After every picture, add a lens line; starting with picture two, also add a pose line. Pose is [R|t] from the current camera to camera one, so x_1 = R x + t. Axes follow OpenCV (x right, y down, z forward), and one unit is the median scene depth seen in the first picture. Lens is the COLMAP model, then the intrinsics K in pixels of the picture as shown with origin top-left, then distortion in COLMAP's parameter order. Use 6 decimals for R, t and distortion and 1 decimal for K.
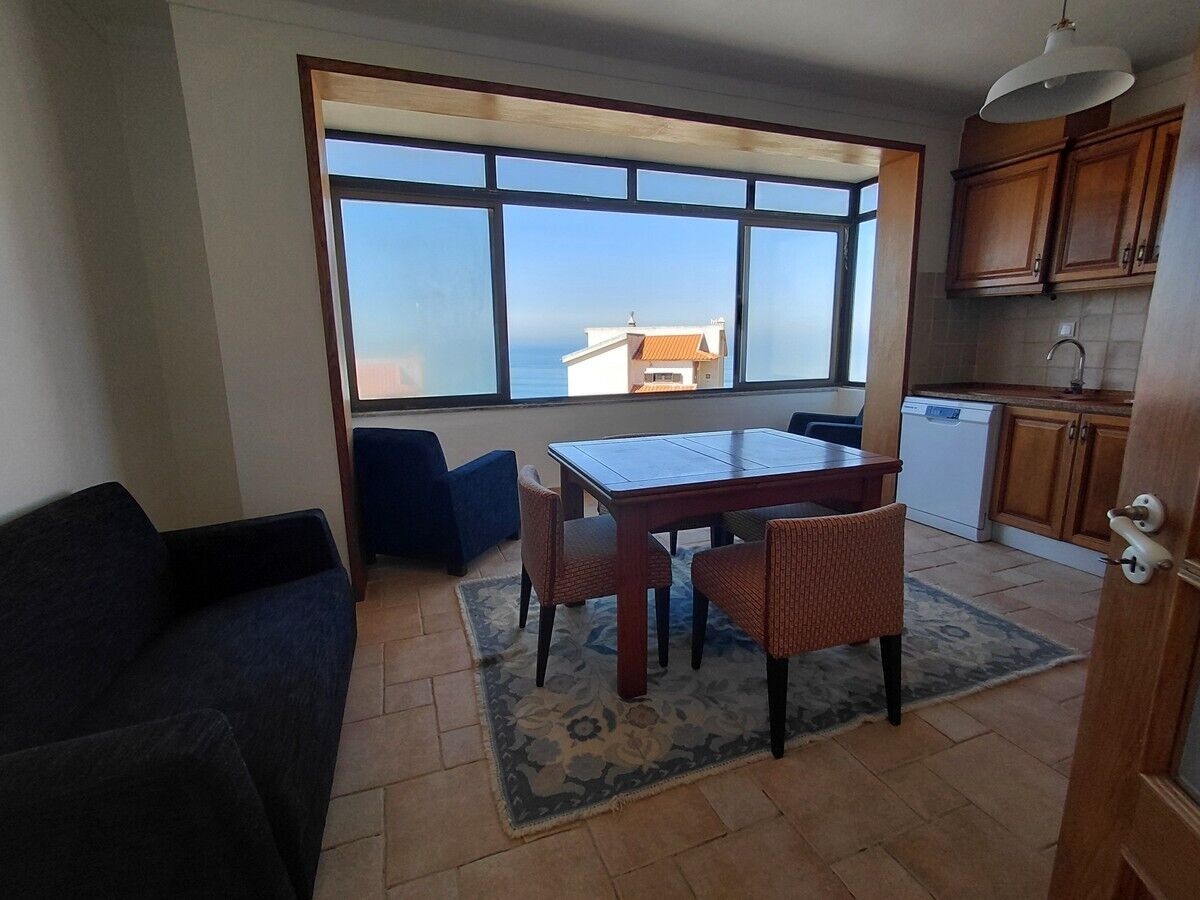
lens RADIAL K [[558.9, 0, 600.0], [0, 558.9, 450.0], [0, 0, 1]] dist [-0.009285, 0.000934]
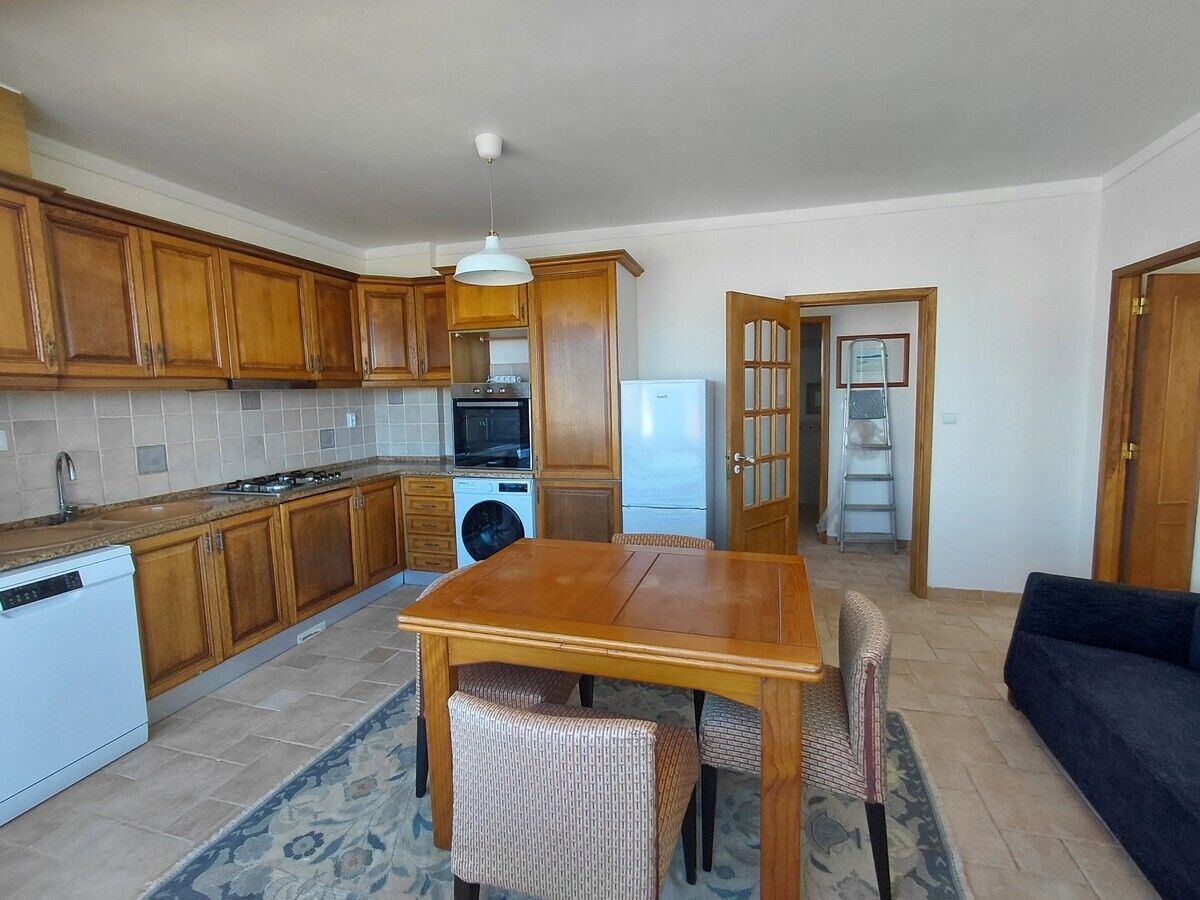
lens RADIAL K [[557.1, 0, 599.8], [0, 557.1, 448.3], [0, 0, 1]] dist [-0.004574, 0.000794]
pose [[-0.811301, -0.026649, 0.584021, -0.179870], [0.145972, 0.958088, 0.246496, -0.292826], [-0.566112, 0.285233, -0.773407, 1.209745]]
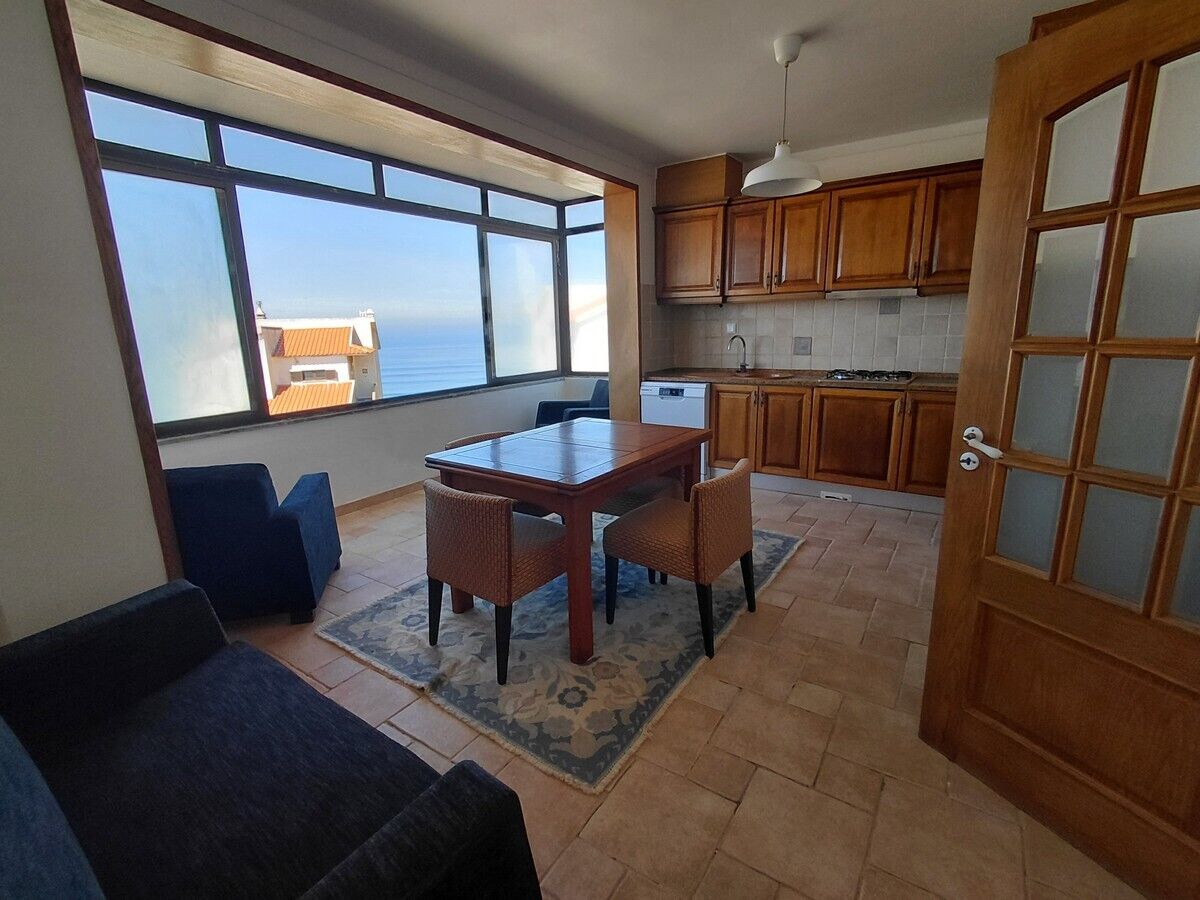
lens RADIAL K [[557.1, 0, 599.8], [0, 557.1, 448.3], [0, 0, 1]] dist [-0.004574, 0.000794]
pose [[0.810823, -0.134709, 0.569579, -0.330201], [0.126154, 0.990503, 0.054674, -0.032694], [-0.571535, 0.027524, 0.820116, 0.017746]]
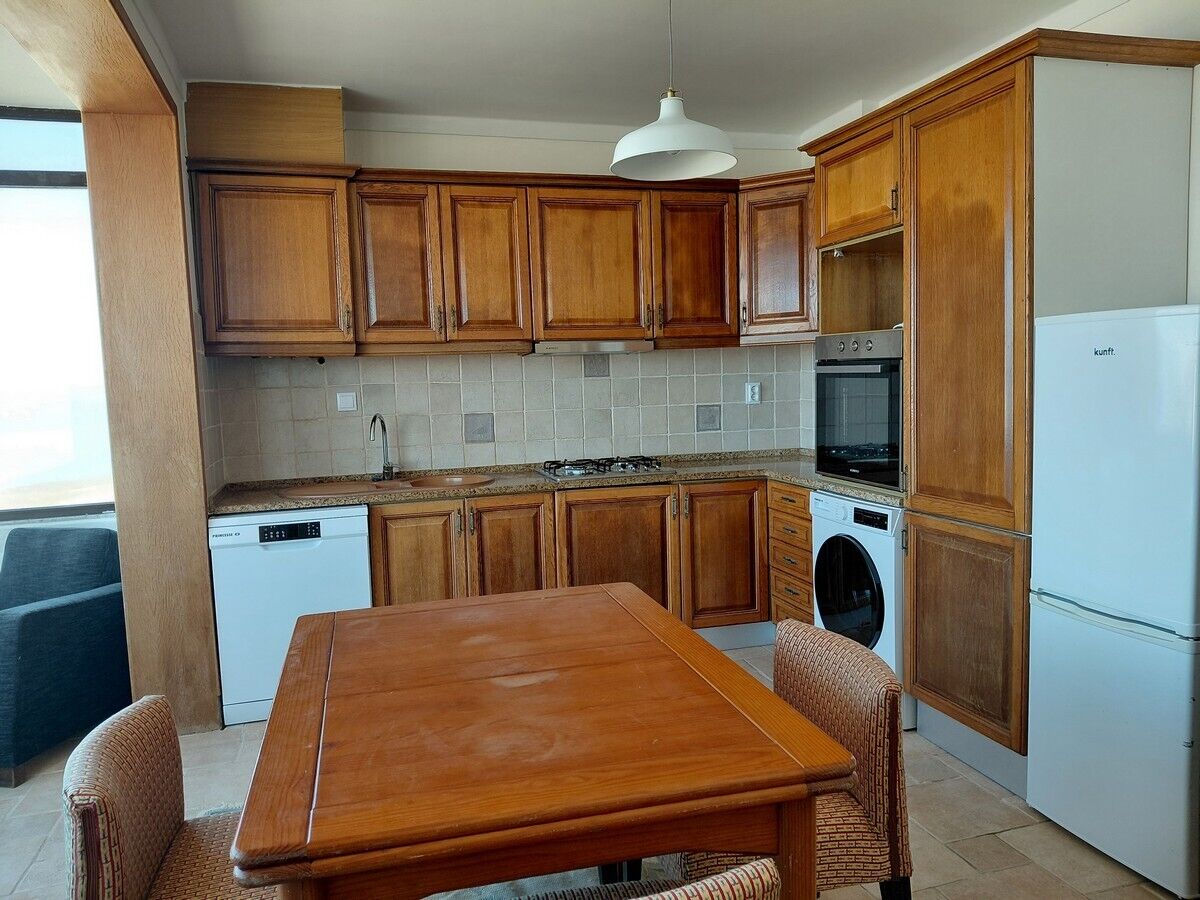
lens RADIAL K [[861.7, 0, 595.9], [0, 861.7, 460.4], [0, 0, 1]] dist [0.115552, -0.252074]
pose [[0.063416, -0.083538, 0.994485, -0.390913], [0.221233, 0.972874, 0.067615, -0.154955], [-0.973157, 0.215725, 0.080177, 0.632127]]
